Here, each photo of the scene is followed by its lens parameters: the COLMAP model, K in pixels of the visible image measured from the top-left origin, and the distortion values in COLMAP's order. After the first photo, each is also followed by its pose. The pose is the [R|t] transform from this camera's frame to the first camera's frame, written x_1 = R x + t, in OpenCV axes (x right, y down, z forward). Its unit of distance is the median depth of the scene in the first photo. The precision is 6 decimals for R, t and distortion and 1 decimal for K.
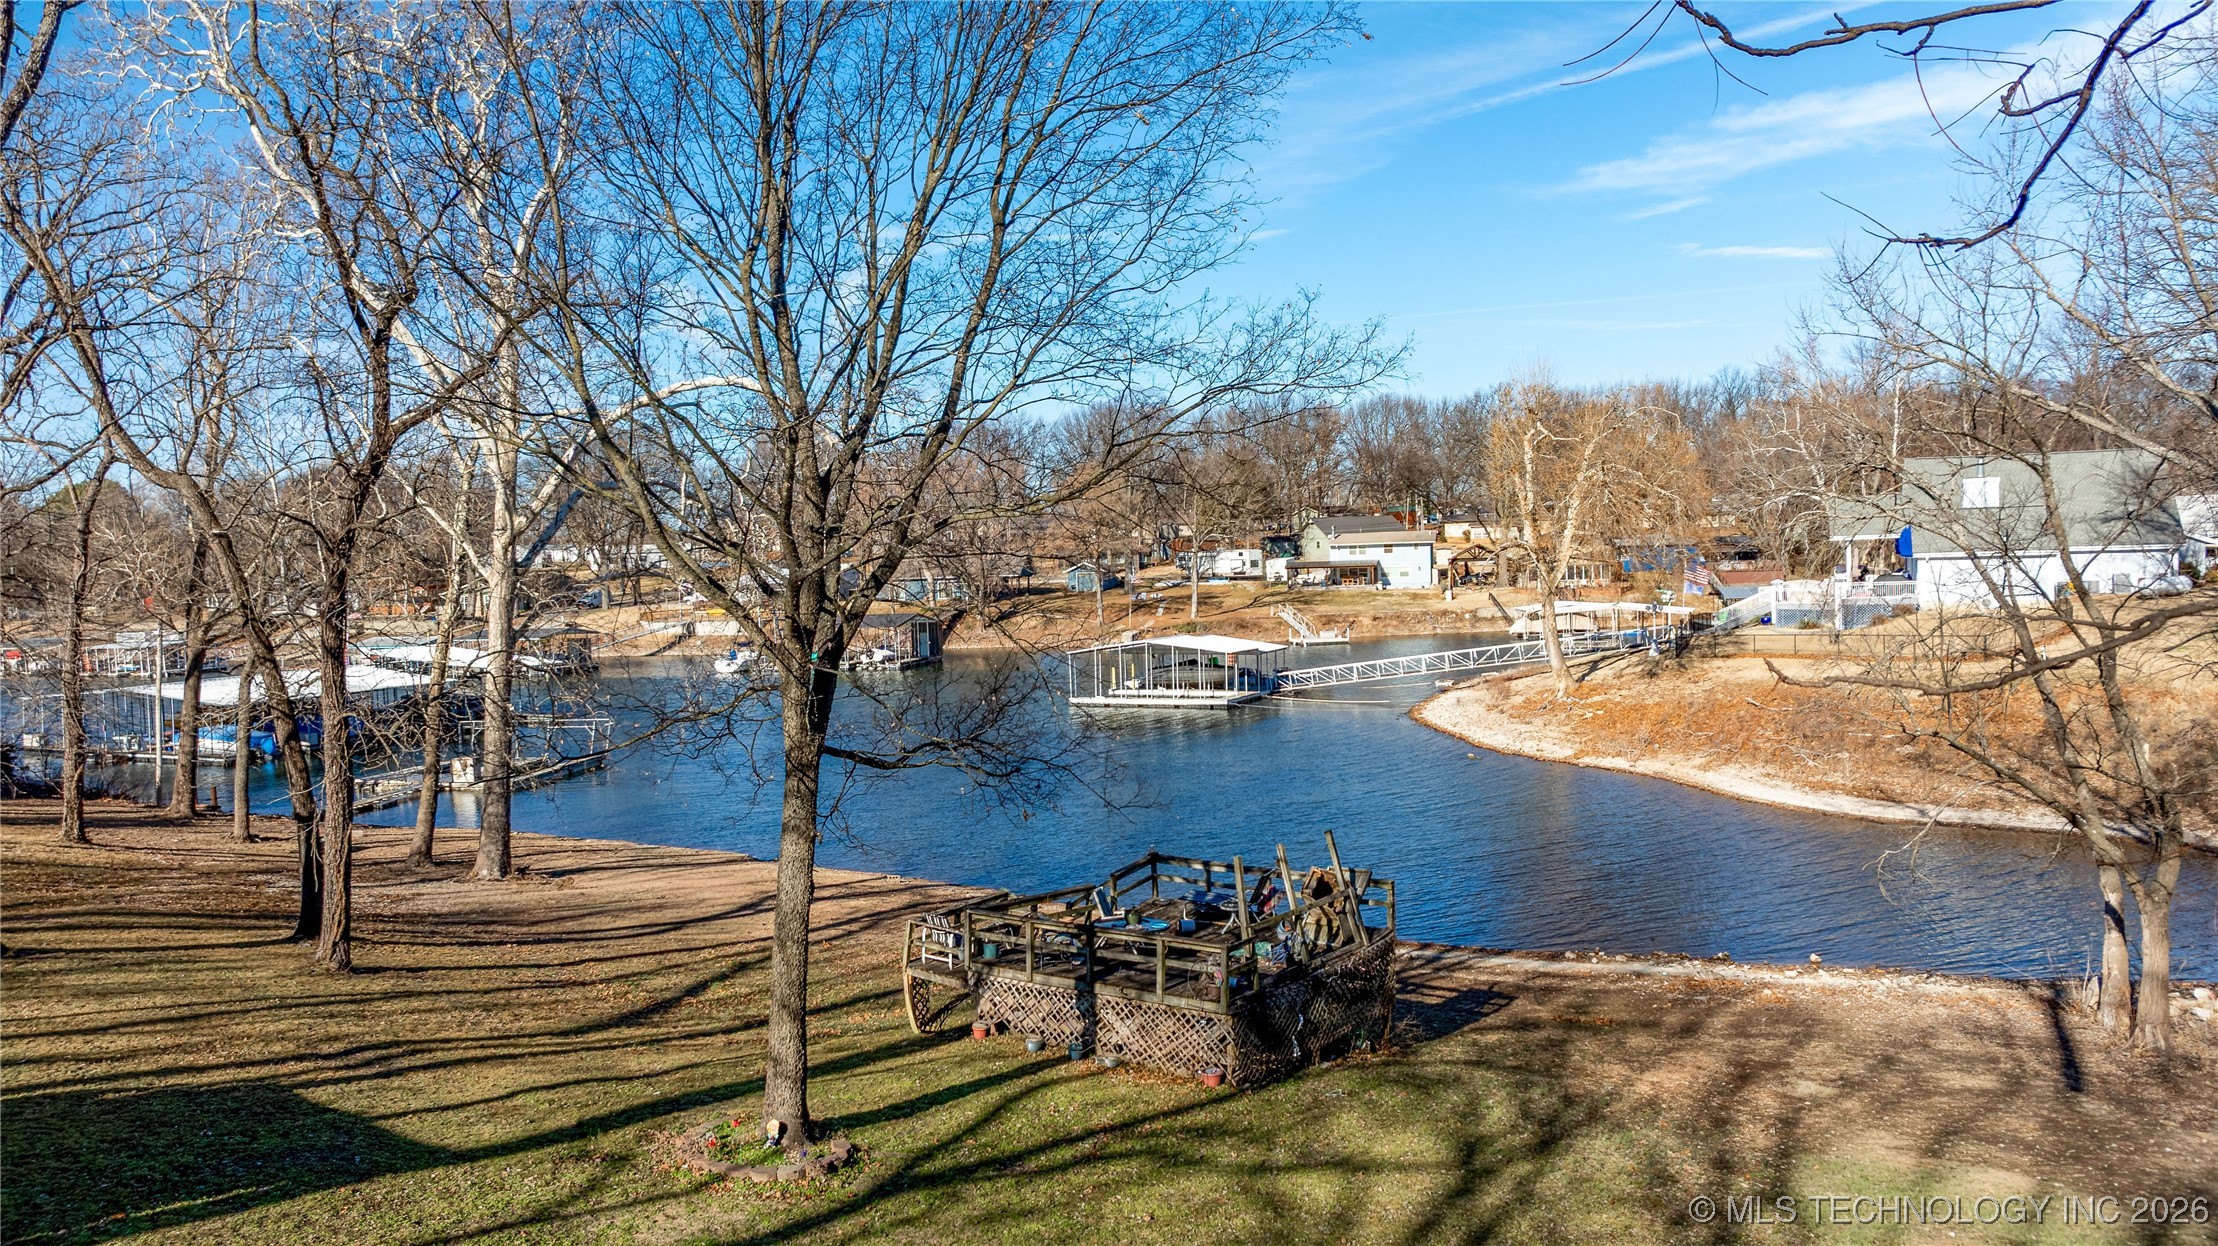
lens RADIAL K [[1545.6, 0, 1103.2], [0, 1545.6, 448.6], [0, 0, 1]] dist [-0.004182, 0.001886]
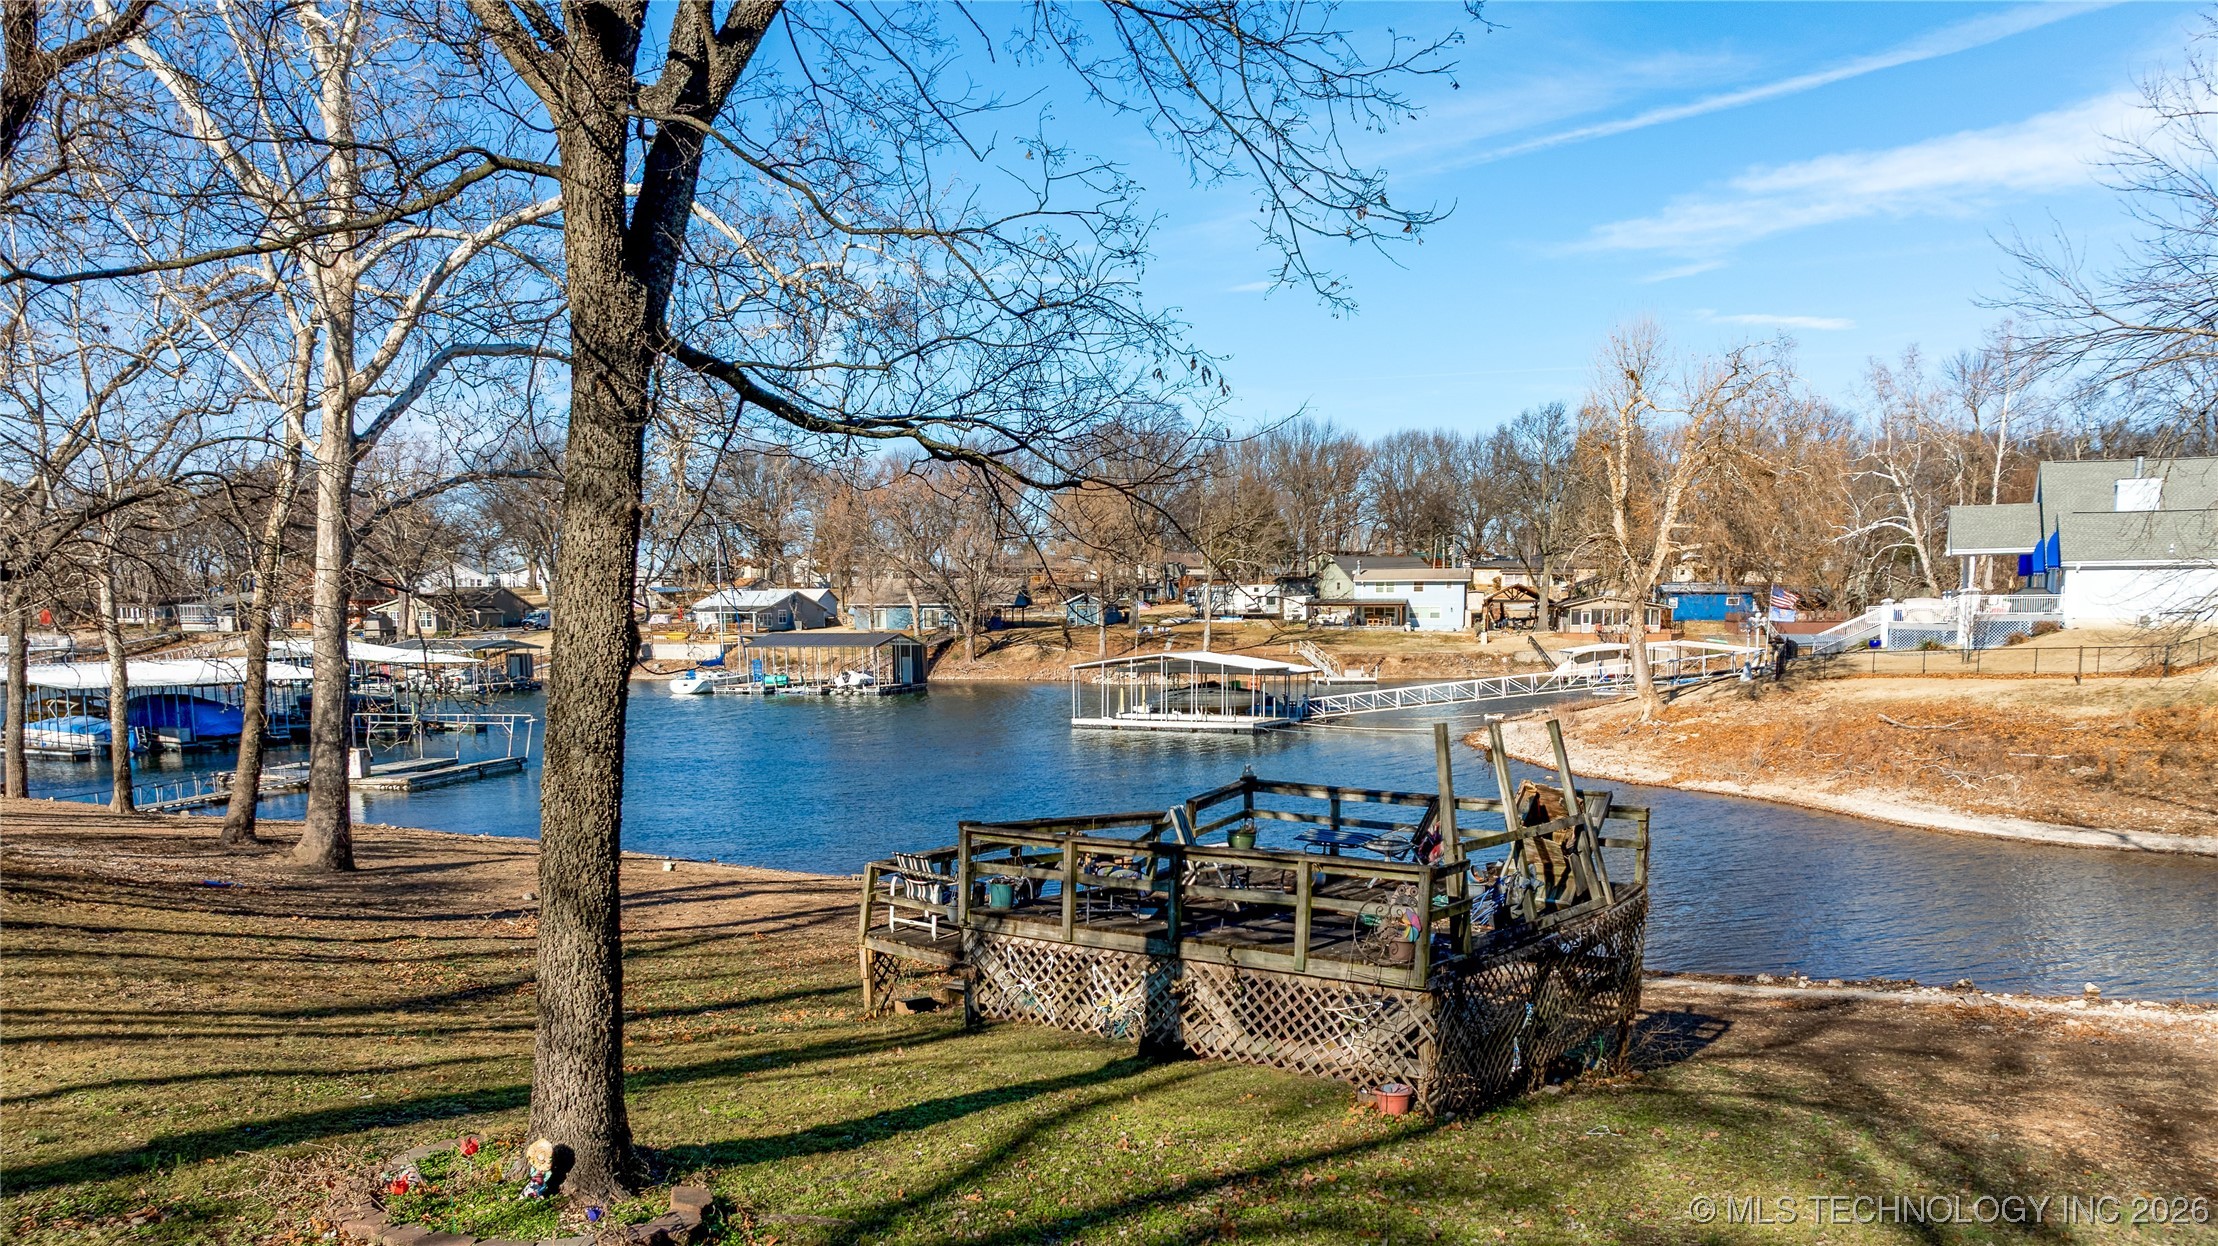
lens RADIAL K [[1609.0, 0, 1115.7], [0, 1609.0, 607.3], [0, 0, 1]] dist [-0.009766, 0.007689]
pose [[0.999688, 0.021771, 0.012275, -0.011577], [-0.022459, 0.998008, 0.058953, 0.052880], [-0.010967, -0.059210, 0.998185, 0.114816]]
